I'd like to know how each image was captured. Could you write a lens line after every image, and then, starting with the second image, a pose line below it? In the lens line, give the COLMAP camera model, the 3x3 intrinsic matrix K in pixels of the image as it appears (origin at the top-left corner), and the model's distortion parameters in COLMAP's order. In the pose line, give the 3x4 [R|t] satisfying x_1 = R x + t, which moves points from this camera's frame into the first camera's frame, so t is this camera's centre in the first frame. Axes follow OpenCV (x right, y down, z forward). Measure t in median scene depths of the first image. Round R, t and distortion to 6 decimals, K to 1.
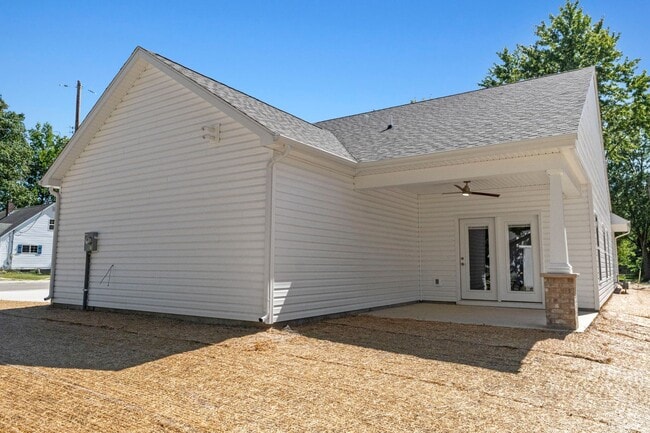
lens RADIAL K [[489.4, 0, 294.7], [0, 489.4, 200.1], [0, 0, 1]] dist [-0.005900, 0.008595]
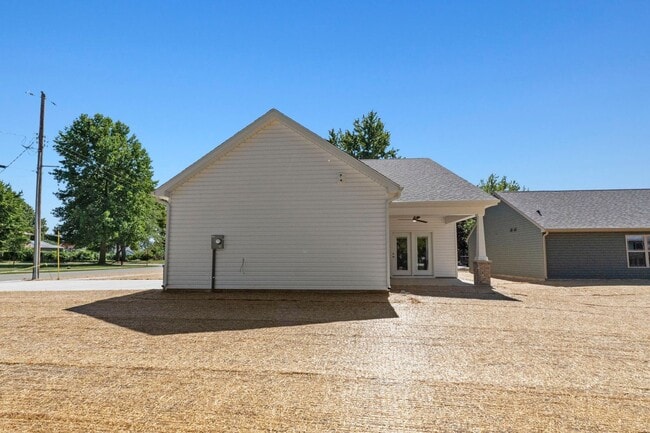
lens RADIAL K [[339.1, 0, 320.3], [0, 339.1, 220.9], [0, 0, 1]] dist [-0.013020, -0.000295]
pose [[0.850608, 0.049996, 0.523419, -0.672416], [-0.062810, 0.998003, 0.006746, 0.002891], [-0.522036, -0.038614, 0.852049, 0.052143]]
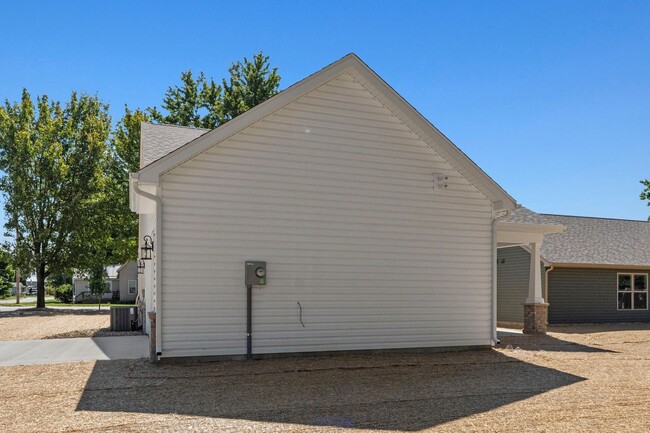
lens RADIAL K [[540.3, 0, 333.0], [0, 540.3, 290.3], [0, 0, 1]] dist [-0.007317, 0.000455]
pose [[0.527178, -0.000036, 0.849755, -1.089007], [-0.114861, 0.990819, 0.071300, 0.037050], [-0.841956, -0.135192, 0.522334, 0.445747]]
